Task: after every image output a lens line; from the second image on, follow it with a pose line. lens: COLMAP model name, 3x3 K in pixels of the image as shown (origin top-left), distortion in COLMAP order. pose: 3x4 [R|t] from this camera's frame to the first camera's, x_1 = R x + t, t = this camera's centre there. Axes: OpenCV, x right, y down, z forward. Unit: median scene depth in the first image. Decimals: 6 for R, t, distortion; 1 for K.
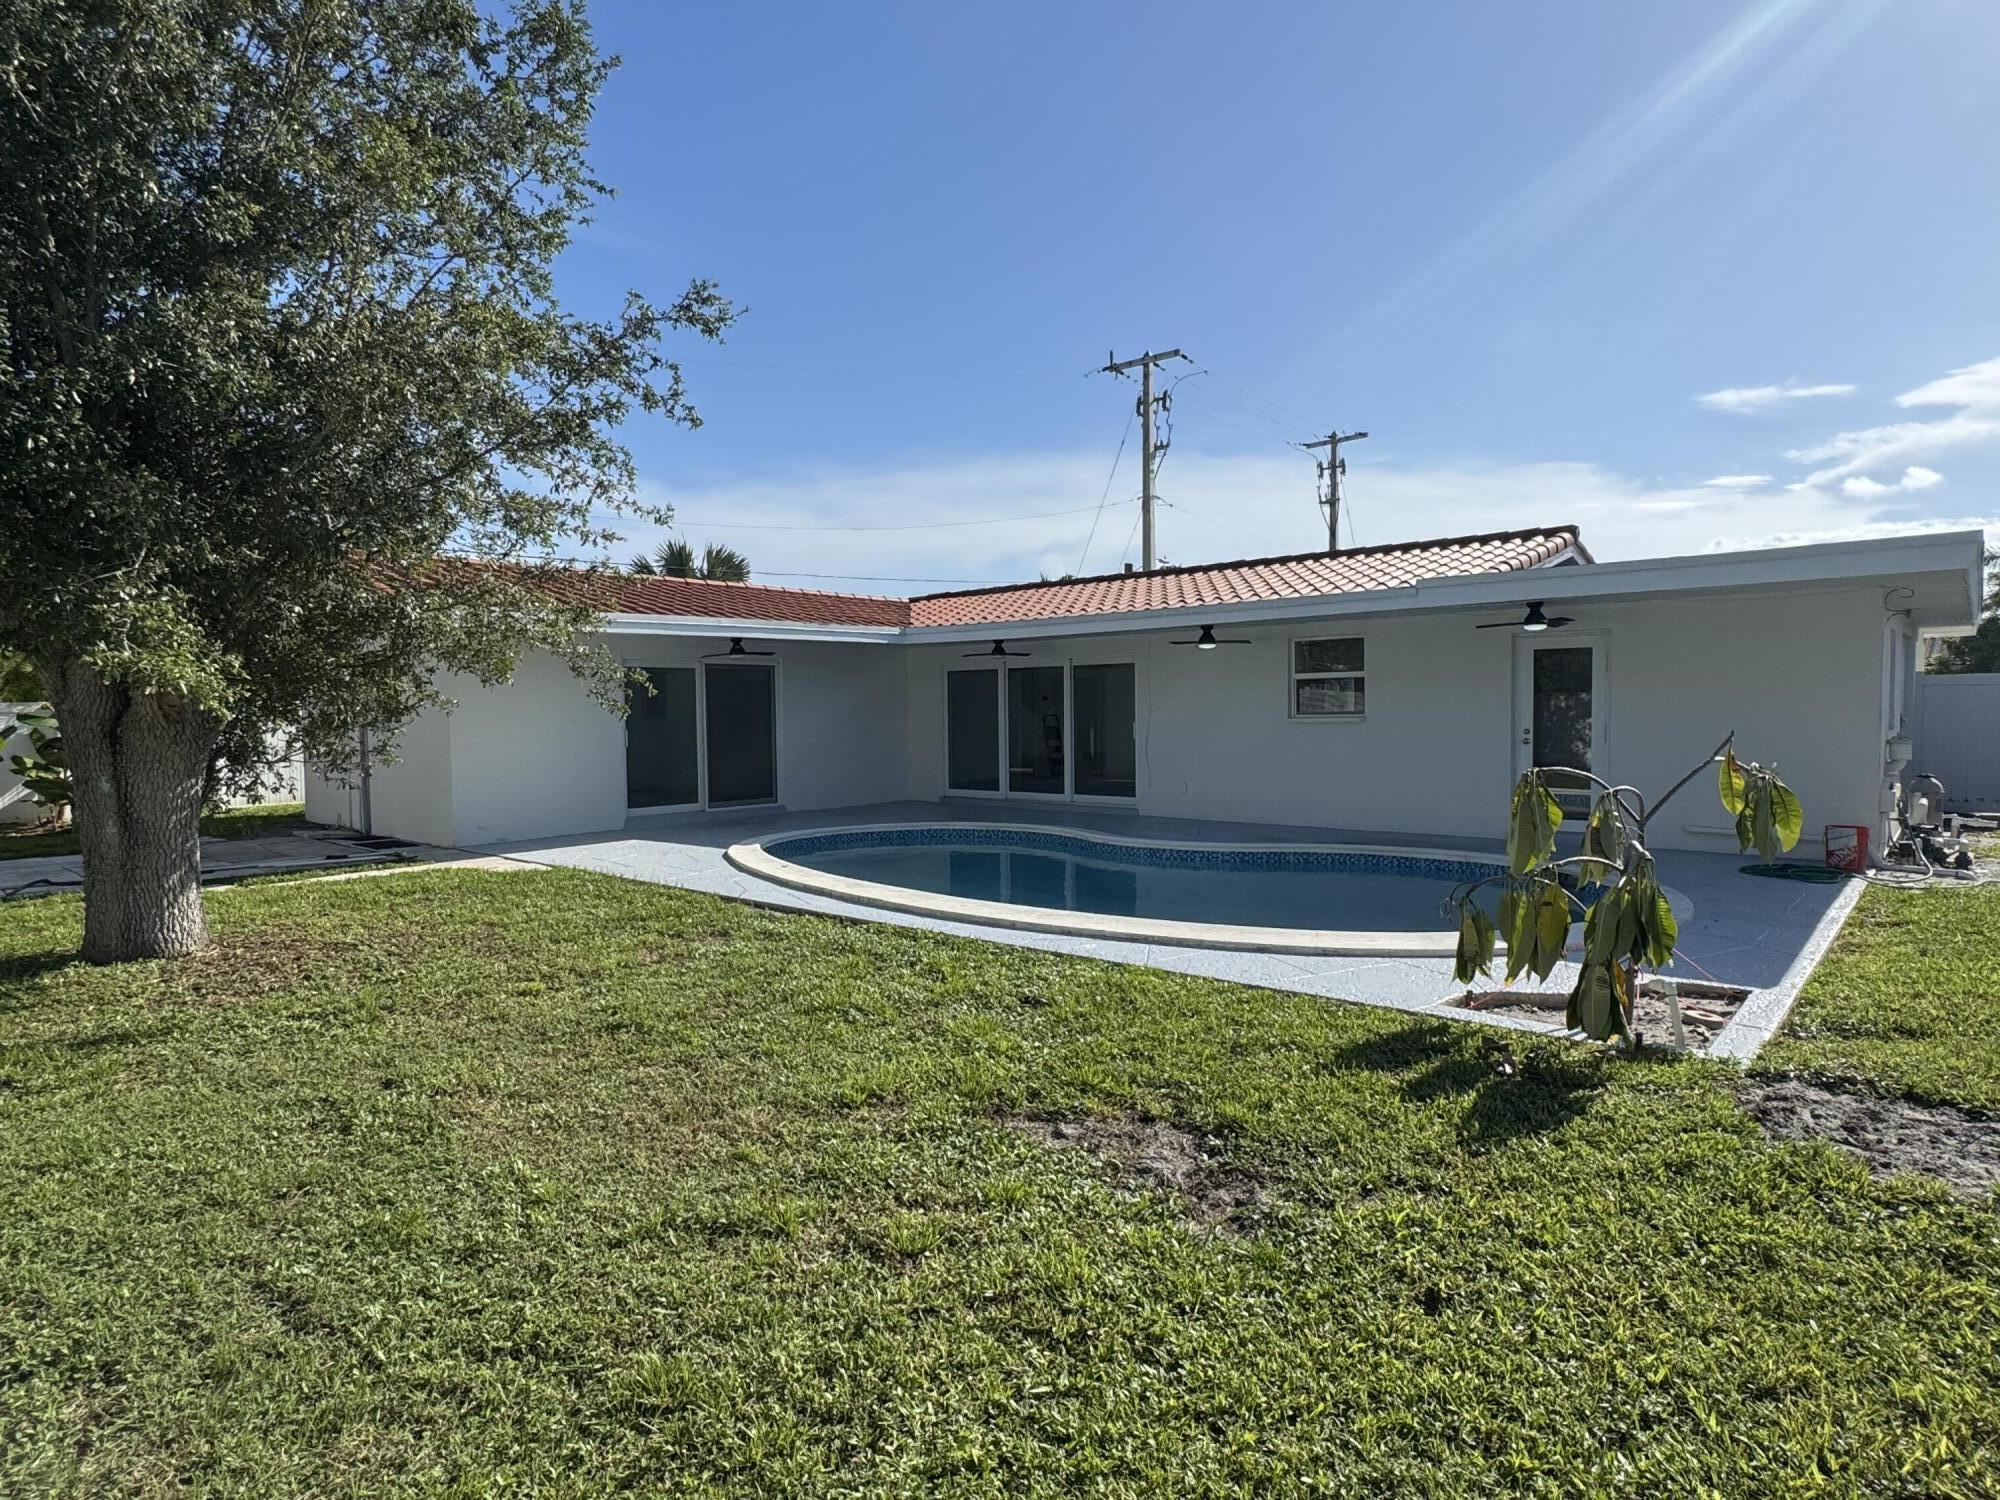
lens RADIAL K [[1143.4, 0, 1000.0], [0, 1143.4, 750.0], [0, 0, 1]] dist [-0.000192, 0.000718]
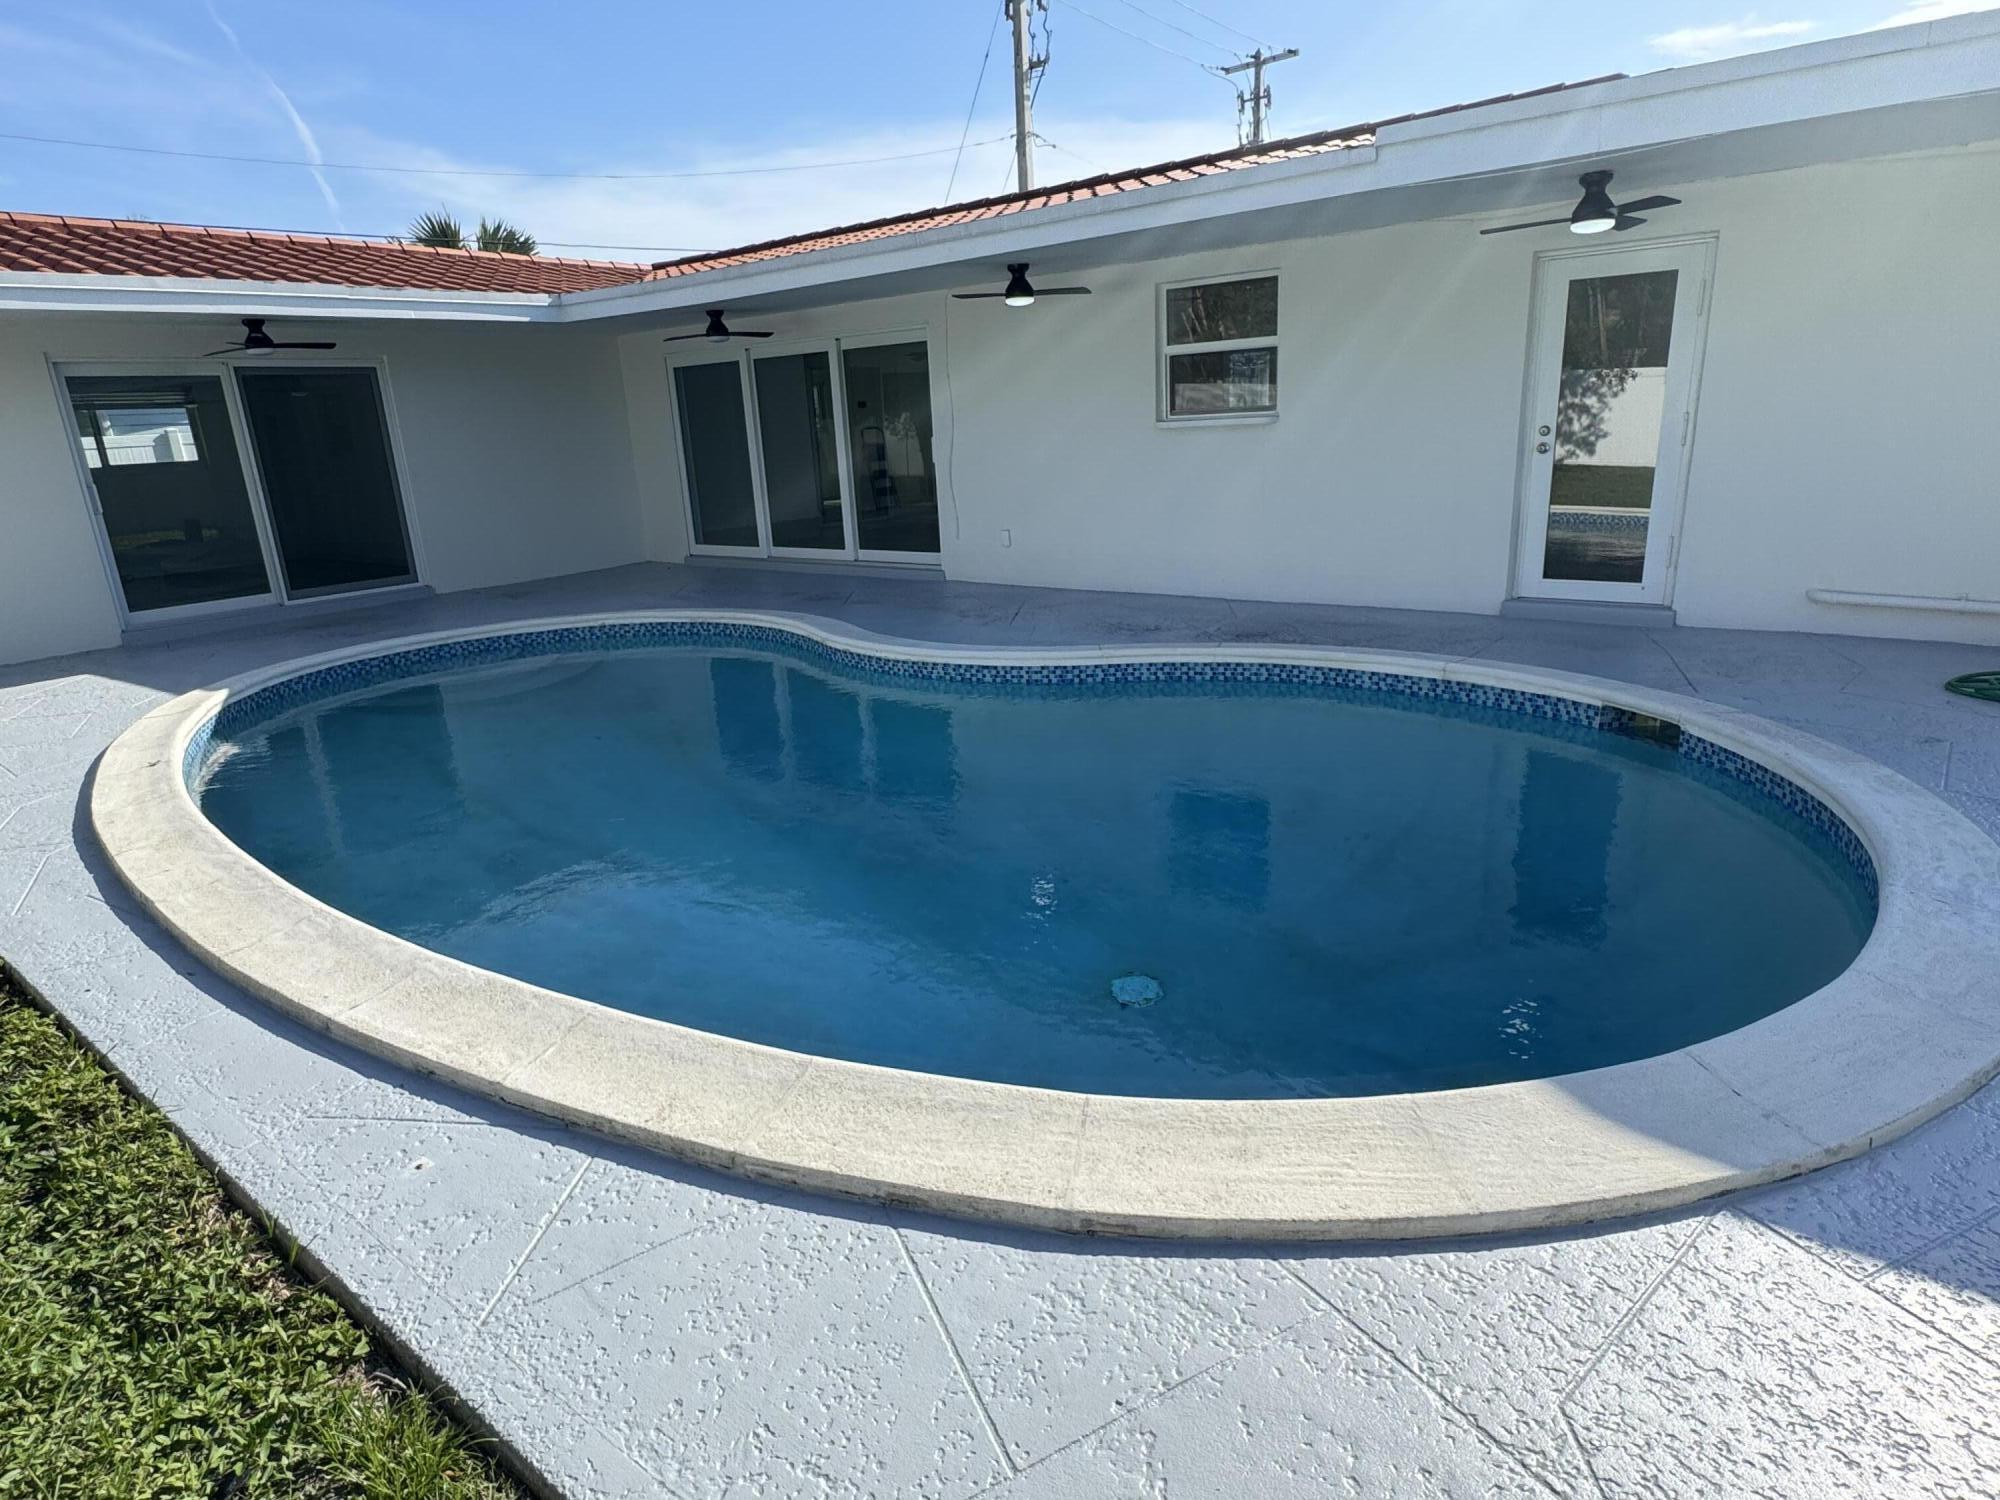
lens RADIAL K [[1143.4, 0, 1000.0], [0, 1143.4, 750.0], [0, 0, 1]] dist [-0.000192, 0.000718]
pose [[0.996853, -0.055647, 0.056450, 0.099677], [0.040153, 0.968519, 0.245681, -0.009039], [-0.068344, -0.242642, 0.967706, 0.294391]]
